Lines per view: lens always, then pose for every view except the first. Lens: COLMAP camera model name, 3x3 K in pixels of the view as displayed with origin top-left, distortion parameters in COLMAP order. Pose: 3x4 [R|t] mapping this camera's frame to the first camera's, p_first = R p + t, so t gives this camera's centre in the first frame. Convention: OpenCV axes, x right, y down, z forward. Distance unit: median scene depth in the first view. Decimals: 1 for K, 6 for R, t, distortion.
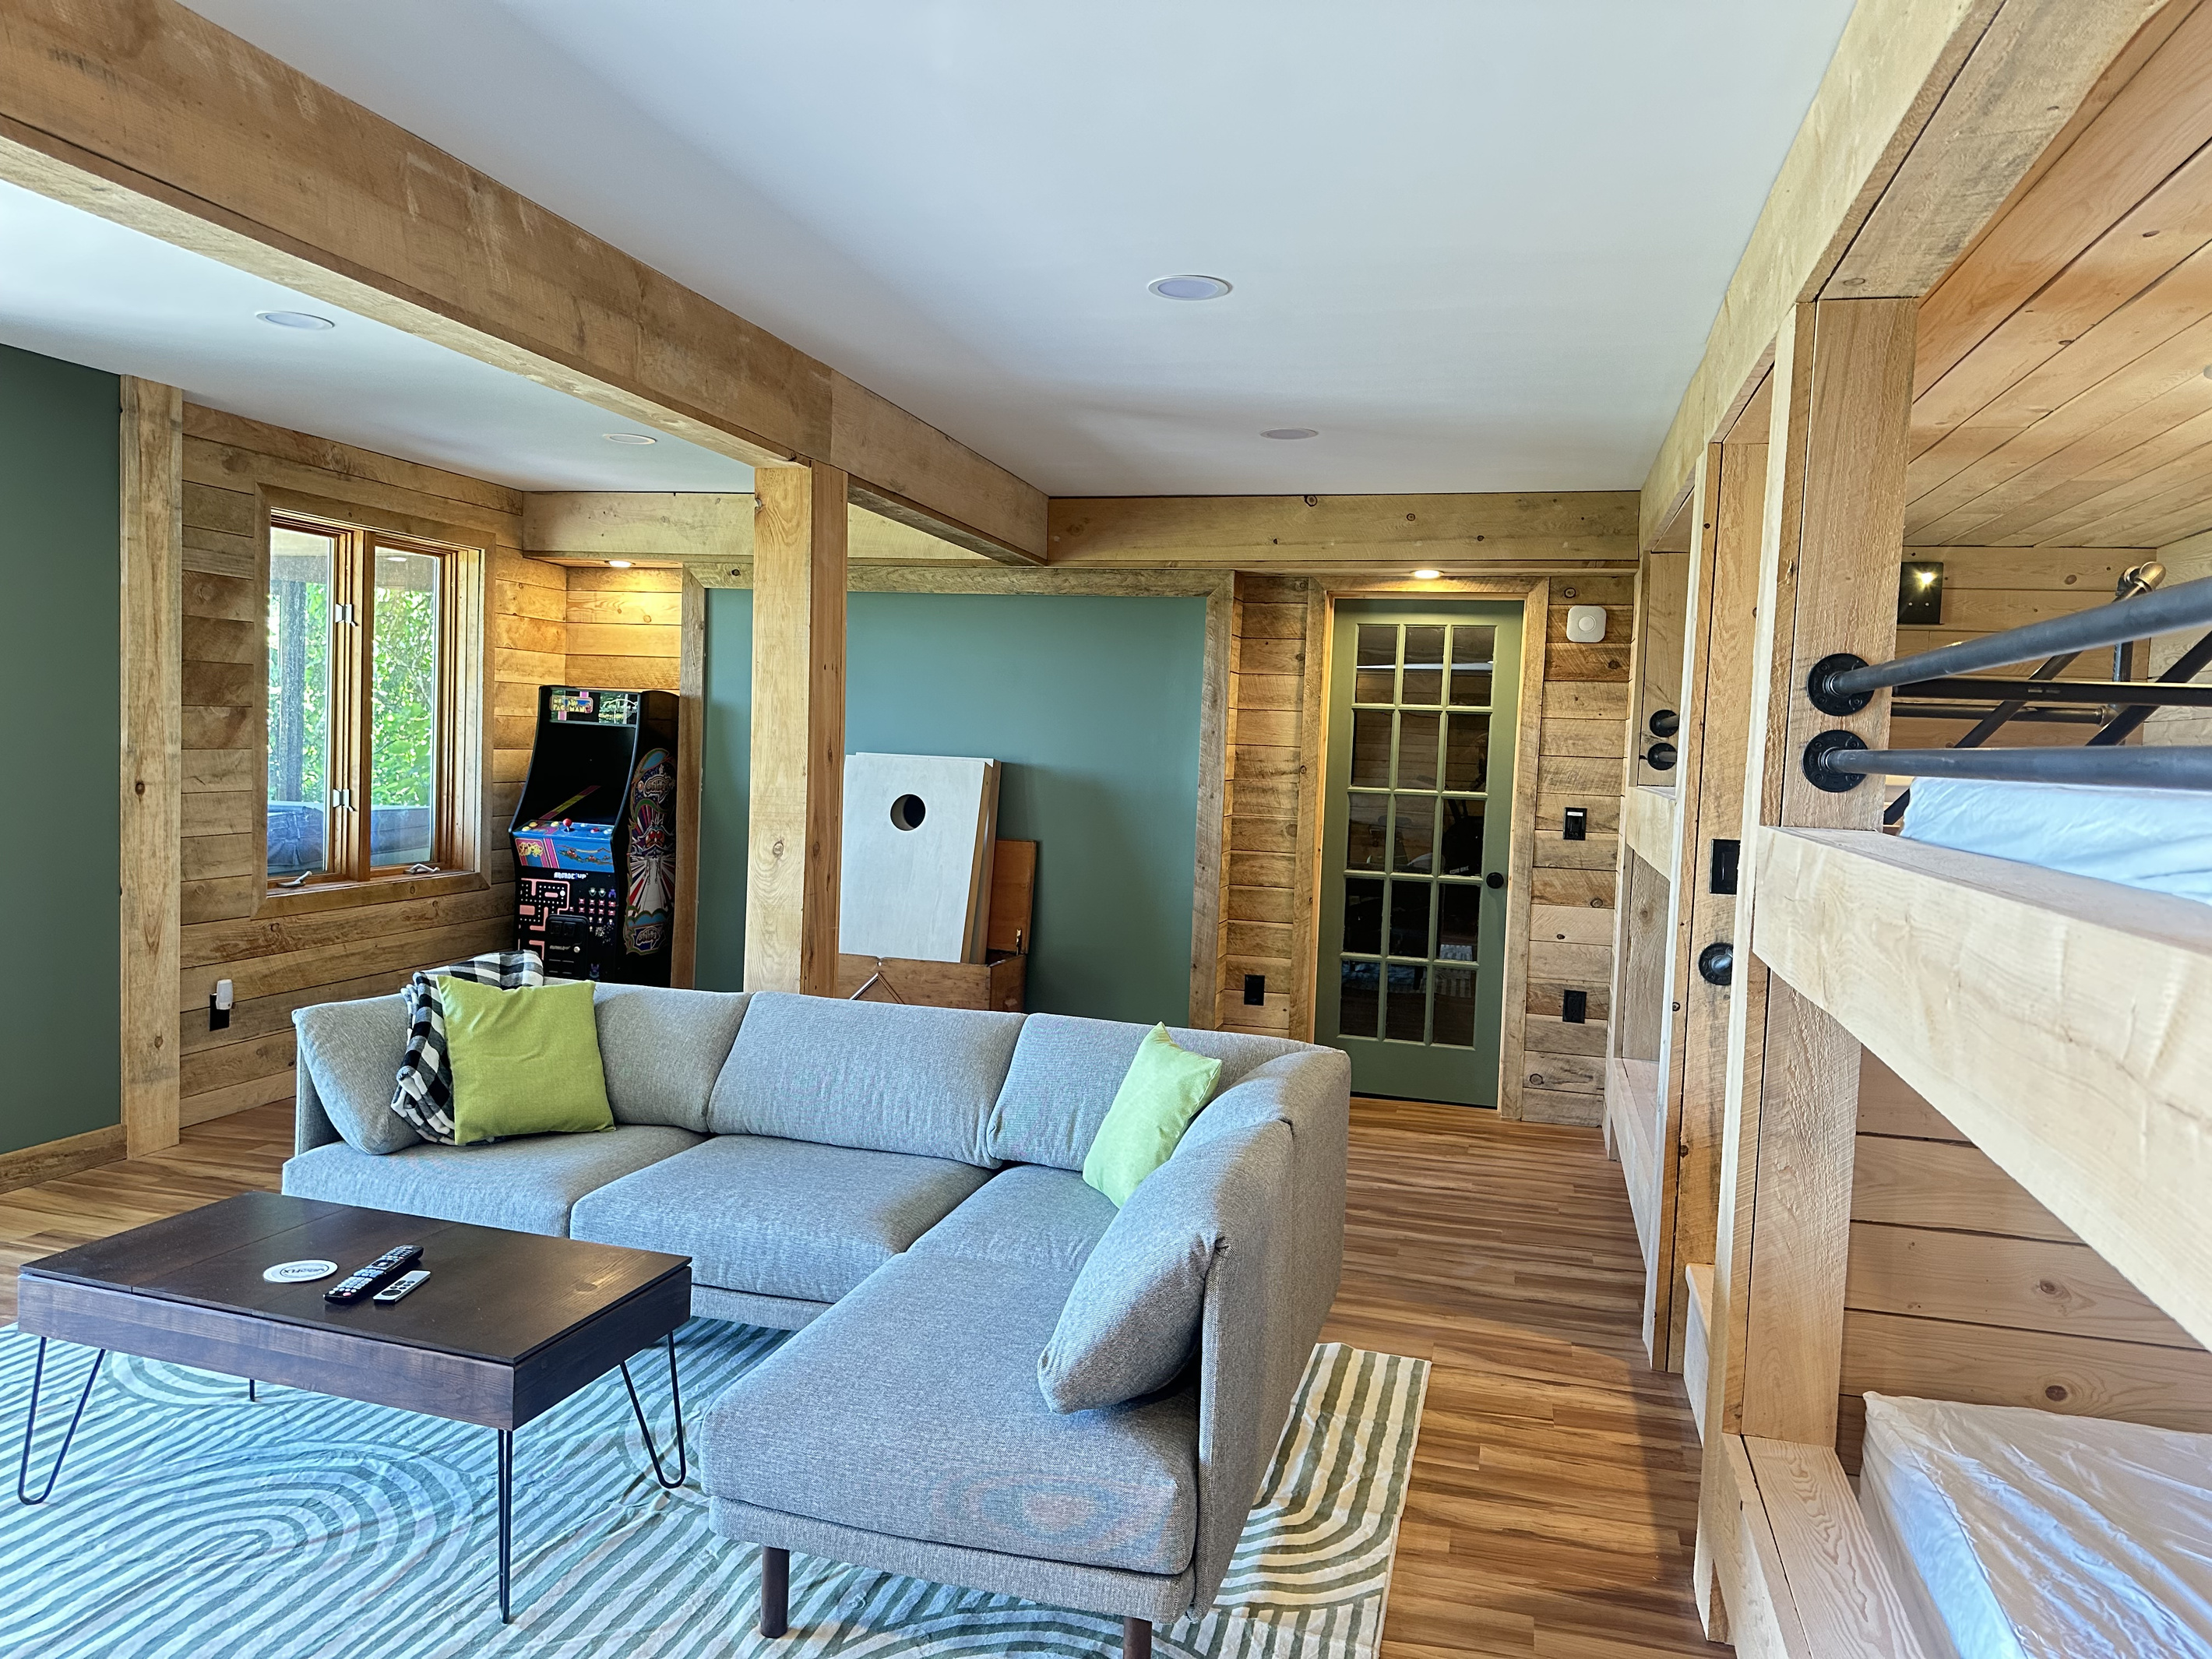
lens RADIAL K [[1561.0, 0, 1109.1], [0, 1561.0, 822.0], [0, 0, 1]] dist [0.043603, -0.027834]
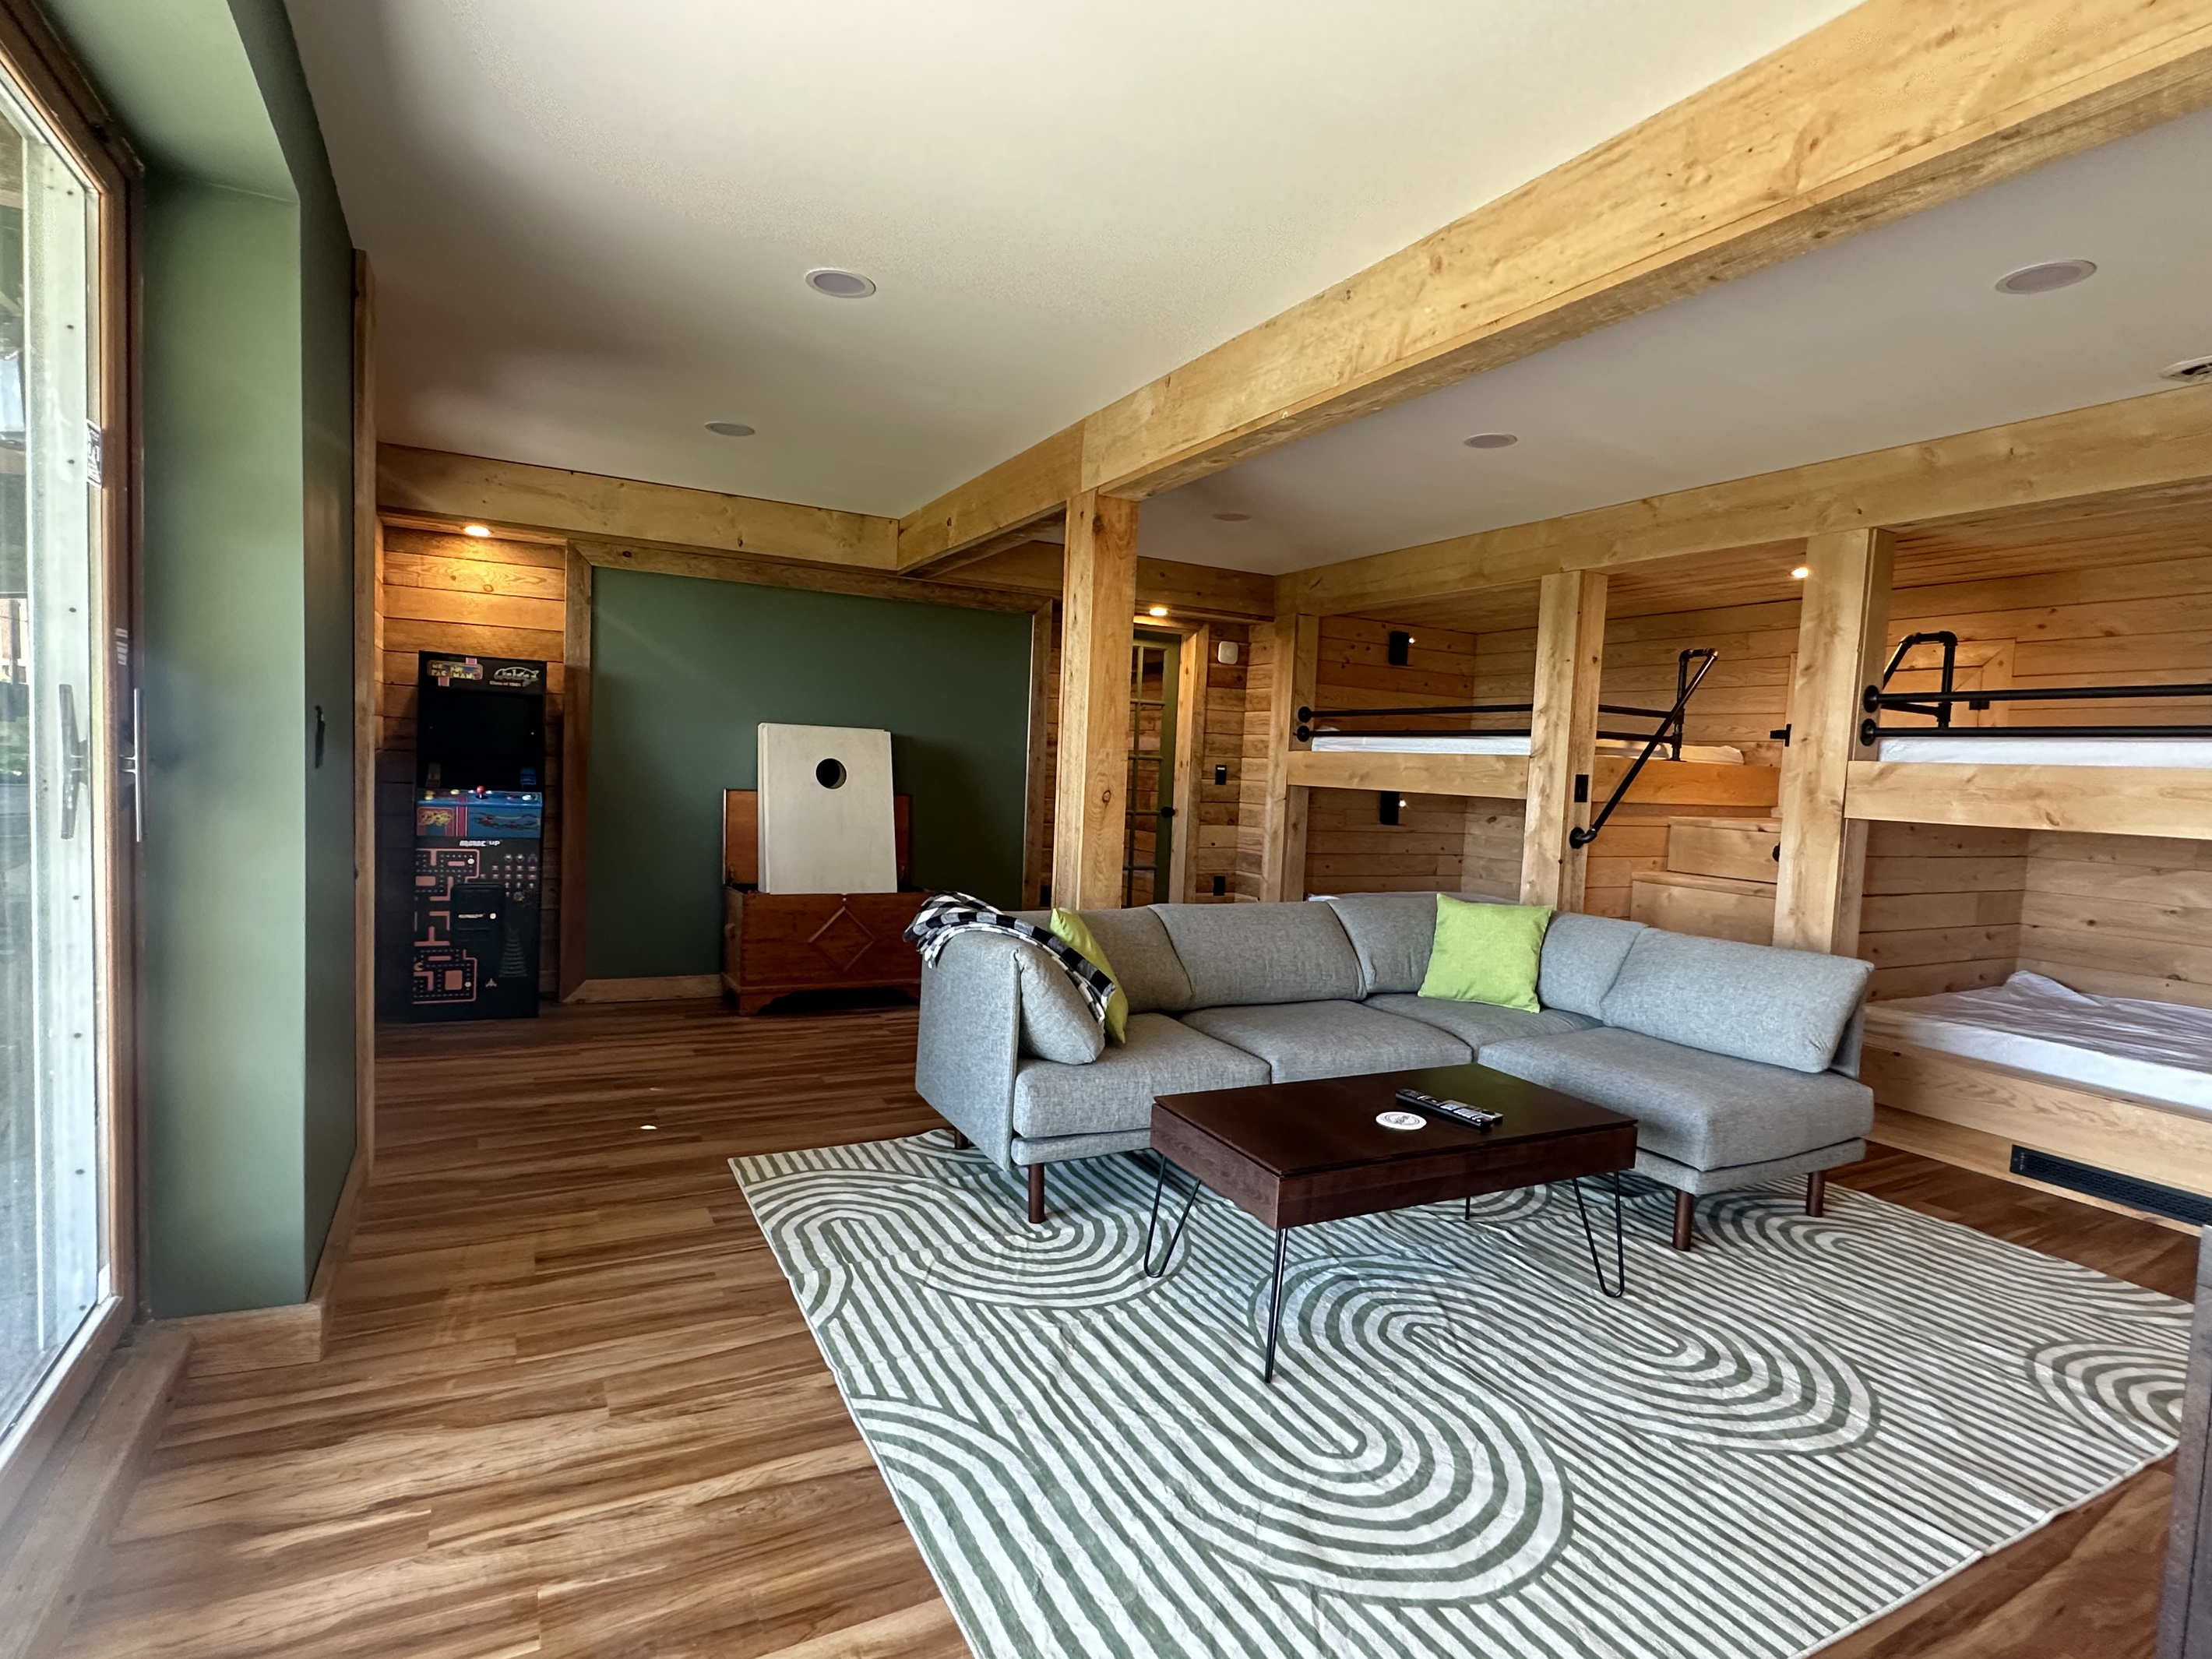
lens RADIAL K [[1108.2, 0, 1104.1], [0, 1108.2, 842.1], [0, 0, 1]] dist [-0.012510, 0.002628]
pose [[0.726997, -0.055623, 0.684384, -0.566841], [0.020994, 0.998048, 0.058816, 0.000596], [-0.686320, -0.028391, 0.726746, 0.231119]]
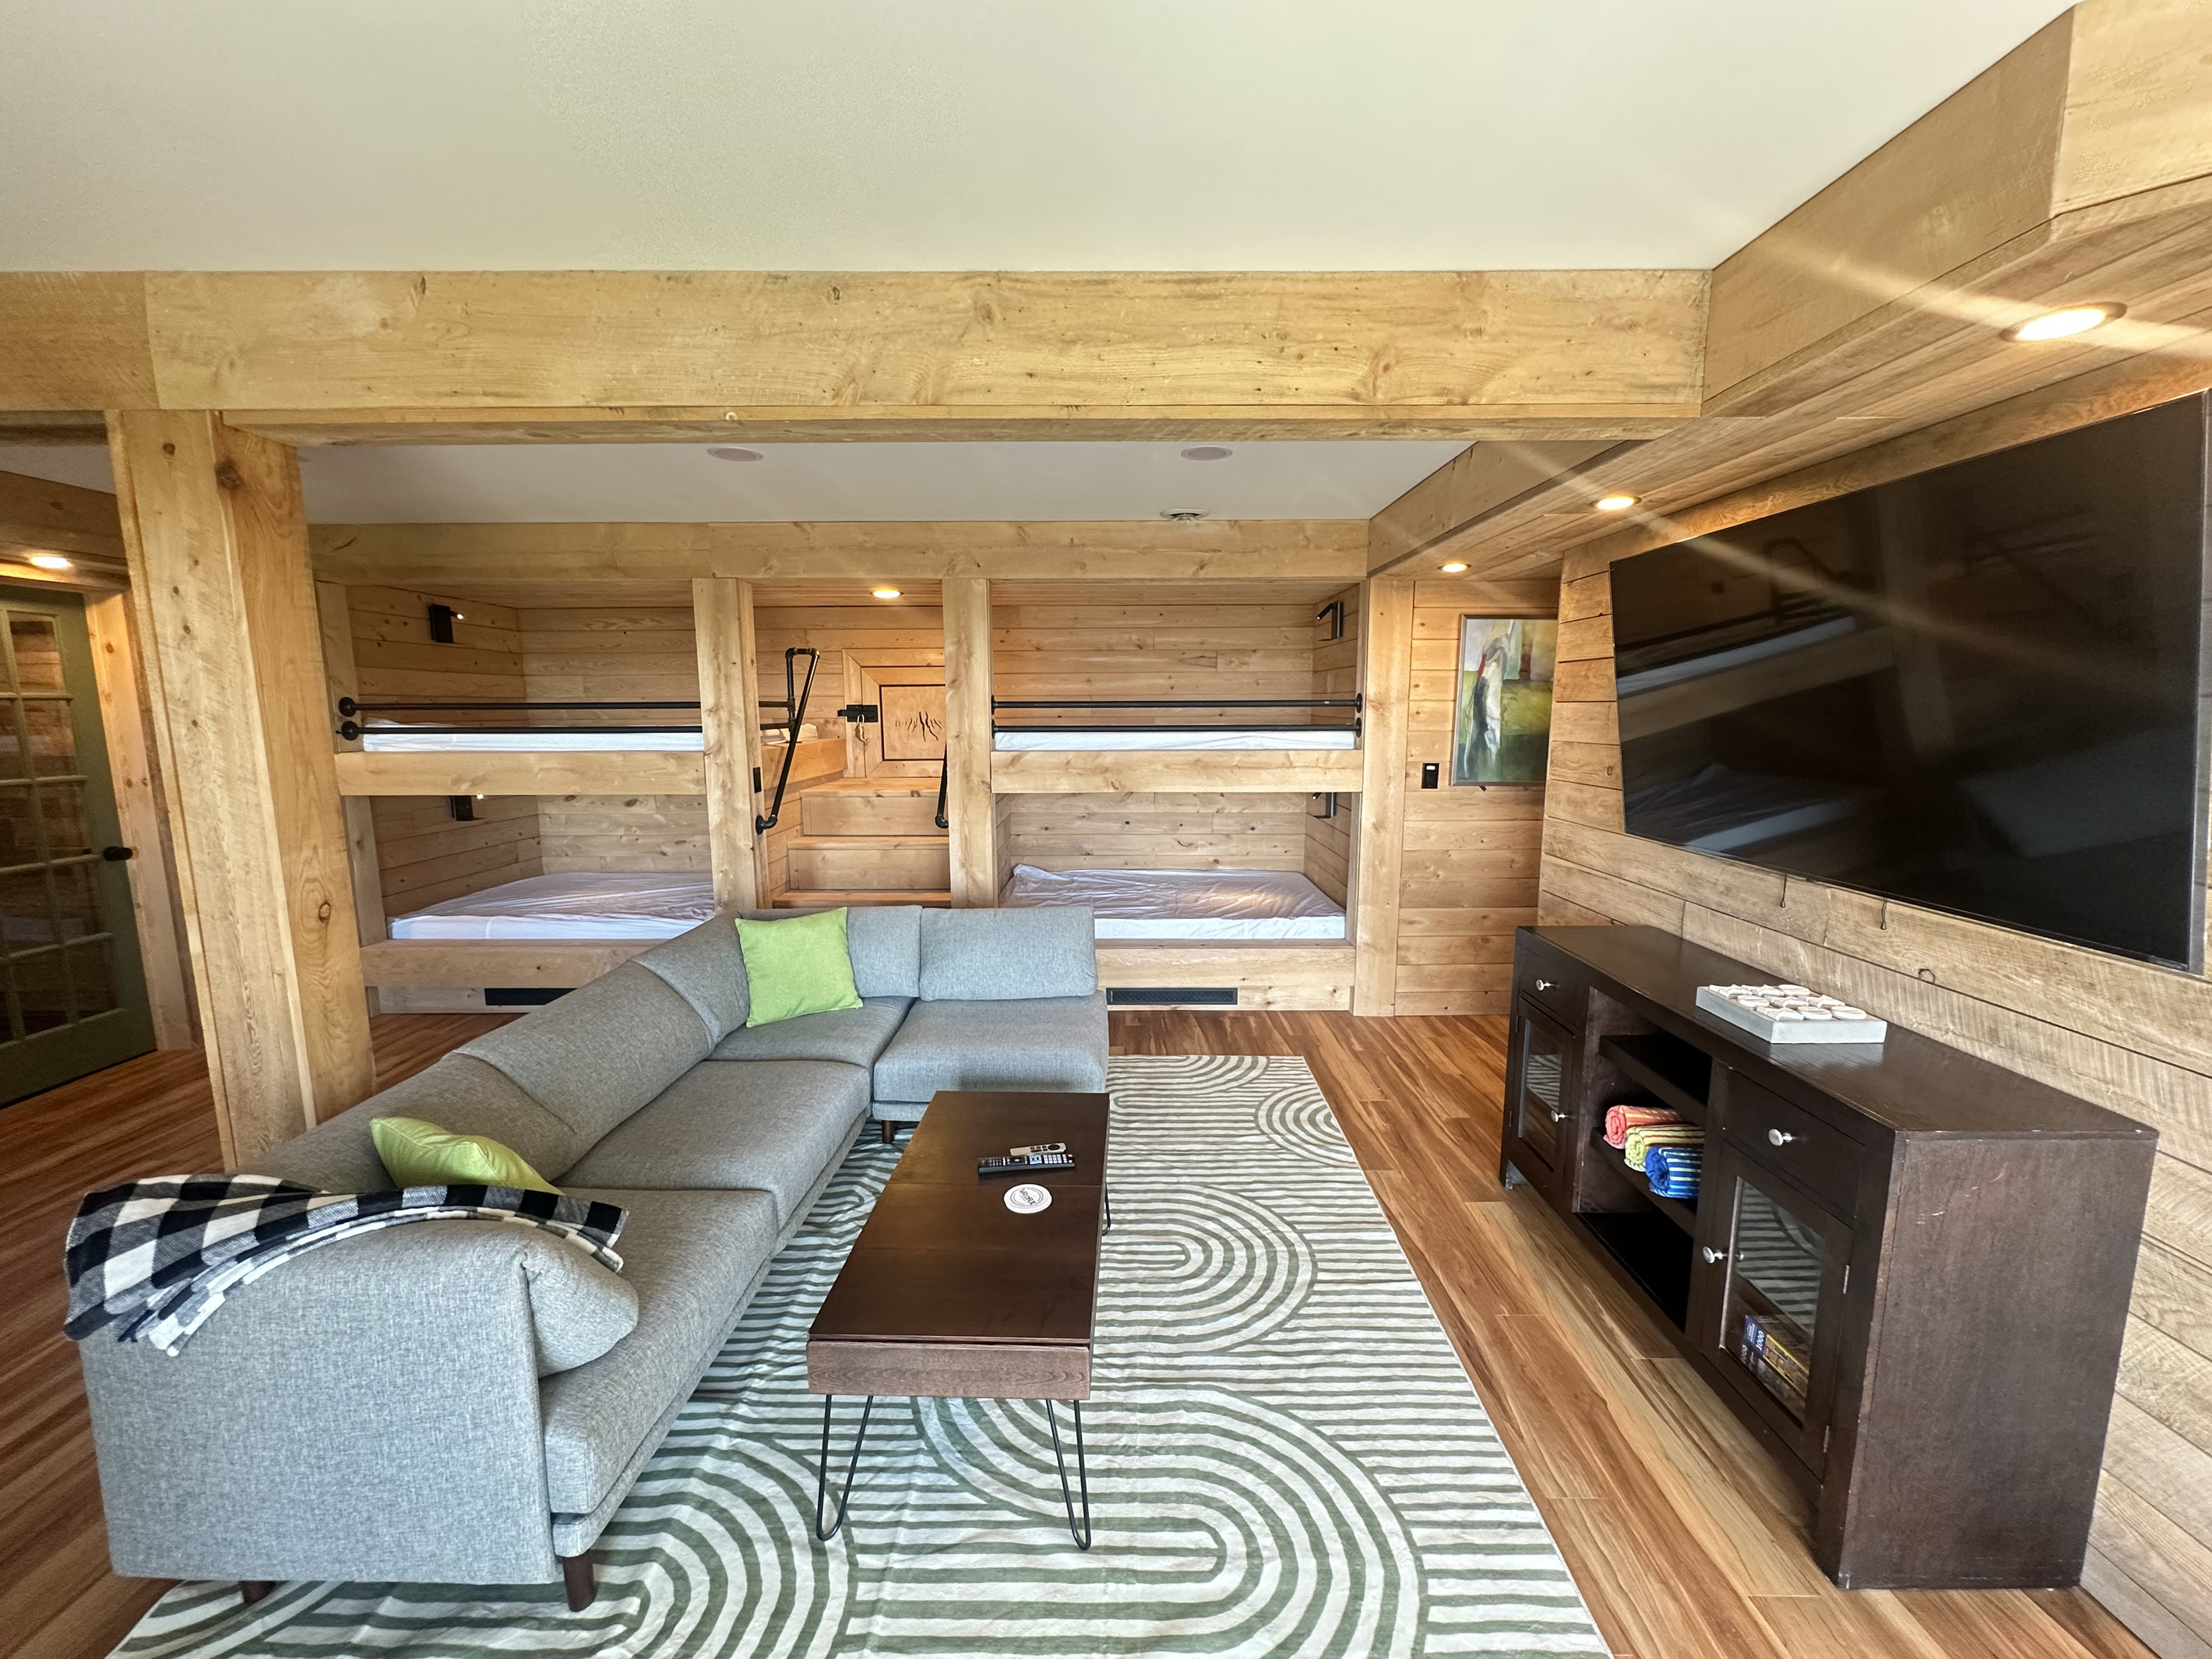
lens RADIAL K [[877.7, 0, 1109.4], [0, 877.7, 832.4], [0, 0, 1]] dist [-0.000983, -0.001184]
pose [[-0.257643, -0.174036, 0.950438, -0.512354], [0.043962, 0.980515, 0.191460, -0.064160], [-0.965240, 0.091112, -0.244972, 0.478911]]
